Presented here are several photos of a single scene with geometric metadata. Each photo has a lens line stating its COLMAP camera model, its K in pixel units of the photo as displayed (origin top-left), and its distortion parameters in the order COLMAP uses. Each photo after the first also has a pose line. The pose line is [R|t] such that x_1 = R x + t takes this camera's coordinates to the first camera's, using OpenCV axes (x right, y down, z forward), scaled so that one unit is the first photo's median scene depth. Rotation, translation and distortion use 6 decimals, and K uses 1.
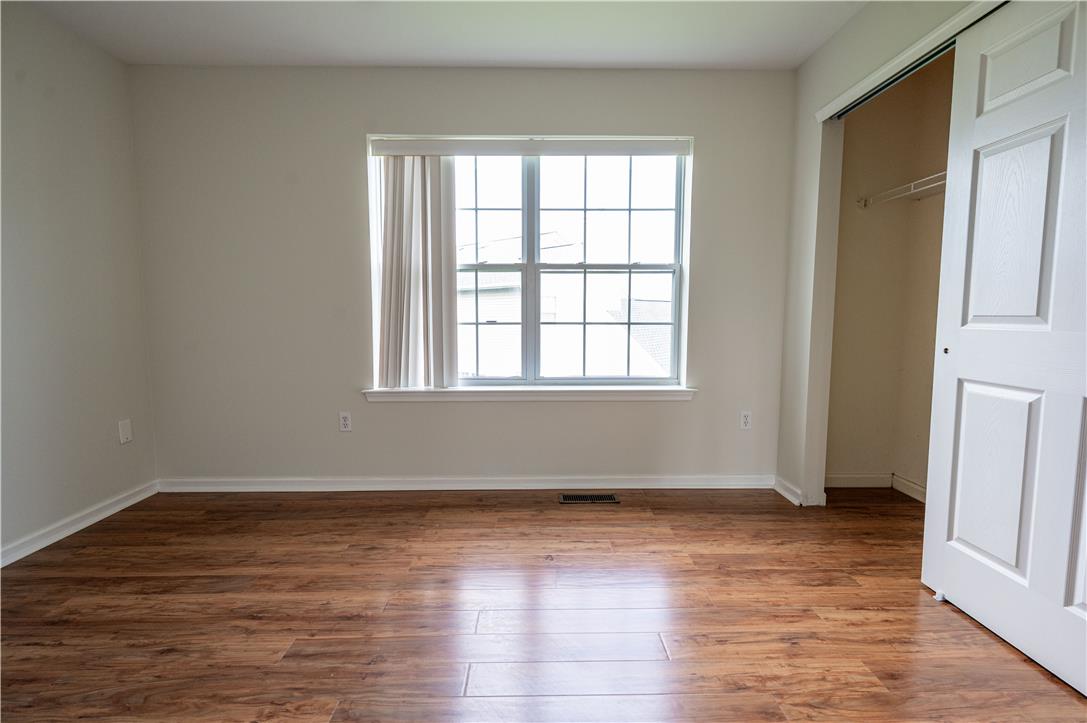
lens RADIAL K [[487.9, 0, 538.8], [0, 487.9, 350.0], [0, 0, 1]] dist [-0.002596, 0.001373]
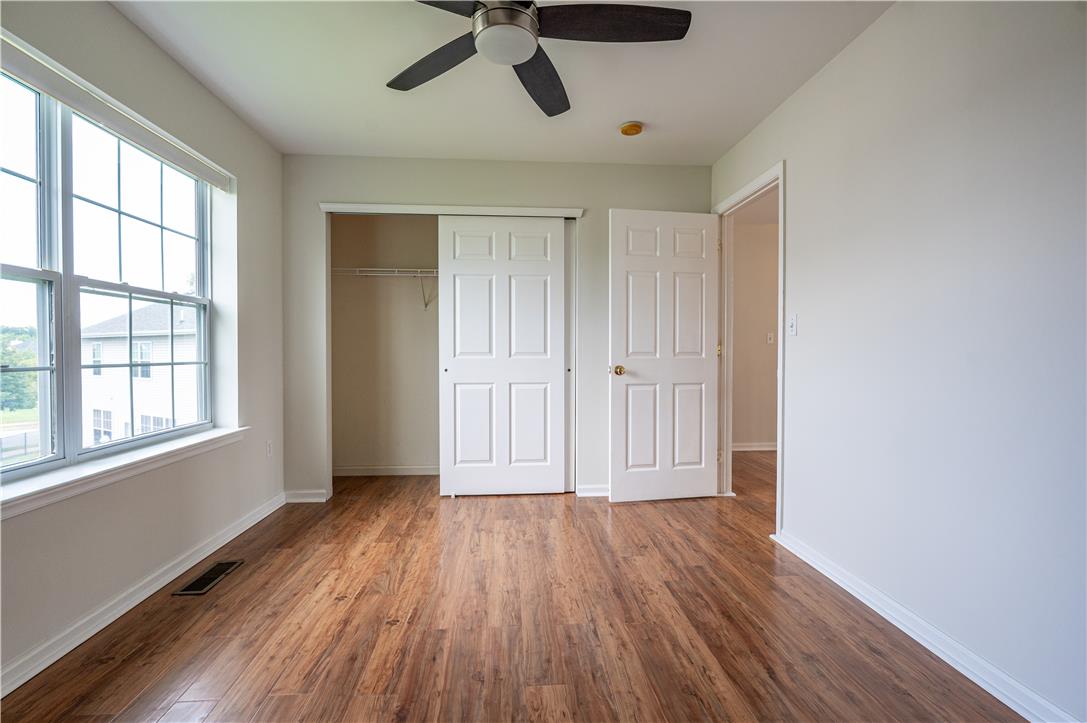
lens RADIAL K [[487.9, 0, 538.7], [0, 487.9, 359.8], [0, 0, 1]] dist [-0.002596, 0.001373]
pose [[-0.052474, -0.016707, 0.998483, -0.914950], [0.075652, 0.996920, 0.020656, -0.043167], [-0.995753, 0.076621, -0.051048, 0.573511]]
